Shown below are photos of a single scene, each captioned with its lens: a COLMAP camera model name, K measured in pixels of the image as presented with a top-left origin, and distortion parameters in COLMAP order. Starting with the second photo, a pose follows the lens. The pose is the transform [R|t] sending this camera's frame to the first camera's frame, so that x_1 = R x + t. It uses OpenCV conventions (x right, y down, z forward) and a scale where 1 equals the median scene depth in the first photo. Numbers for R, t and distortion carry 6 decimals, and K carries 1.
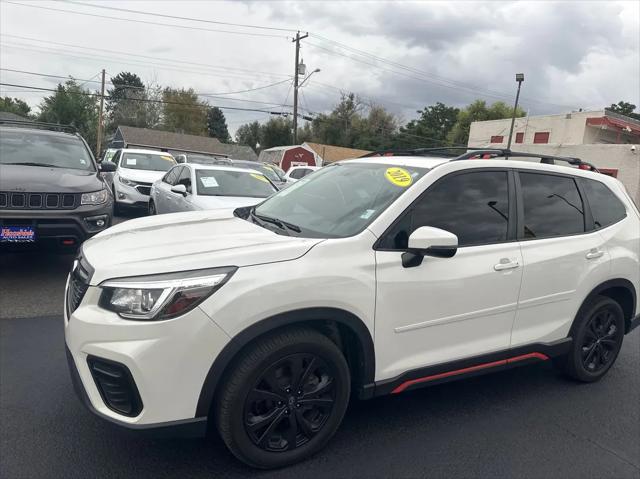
lens RADIAL K [[450.0, 0, 317.7], [0, 450.0, 239.5], [0, 0, 1]] dist [0.083994, -0.108617]
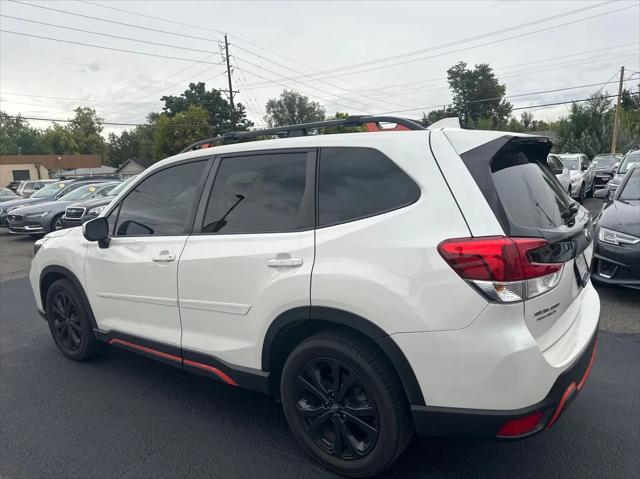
lens RADIAL K [[454.7, 0, 317.3], [0, 454.7, 242.9], [0, 0, 1]] dist [0.050704, -0.065980]
pose [[0.404635, 0.040069, -0.913600, 0.586677], [-0.056570, 0.998223, 0.018726, -0.004867], [0.912727, 0.044106, 0.406183, 0.363753]]
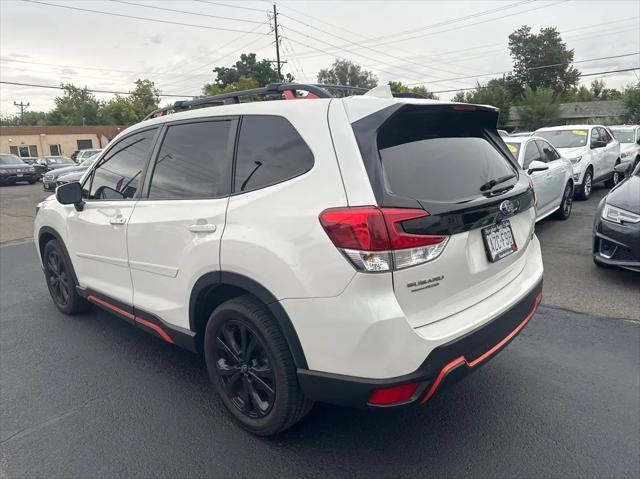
lens RADIAL K [[456.7, 0, 308.1], [0, 456.7, 235.7], [0, 0, 1]] dist [0.008774, -0.003161]
pose [[0.285224, 0.092730, -0.953965, 0.625466], [-0.080537, 0.994108, 0.072552, -0.008570], [0.955071, 0.056135, 0.291011, 0.449744]]
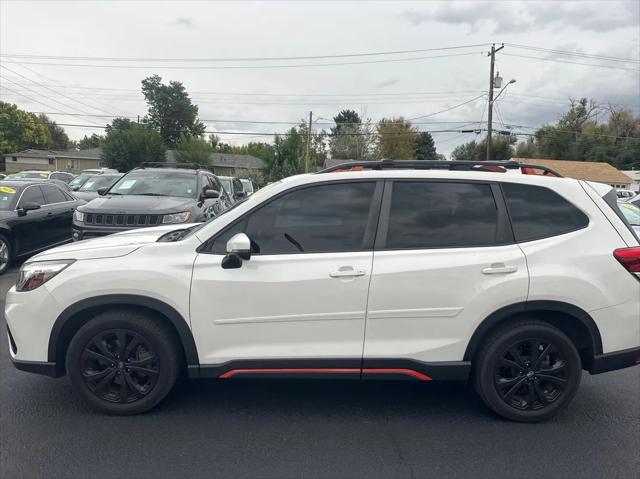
lens RADIAL K [[454.7, 0, 317.3], [0, 454.7, 242.9], [0, 0, 1]] dist [0.050704, -0.065980]
pose [[0.880279, 0.006916, -0.474407, 0.338602], [-0.028665, 0.998842, -0.038628, 0.012376], [0.473590, 0.047603, 0.879458, 0.028952]]
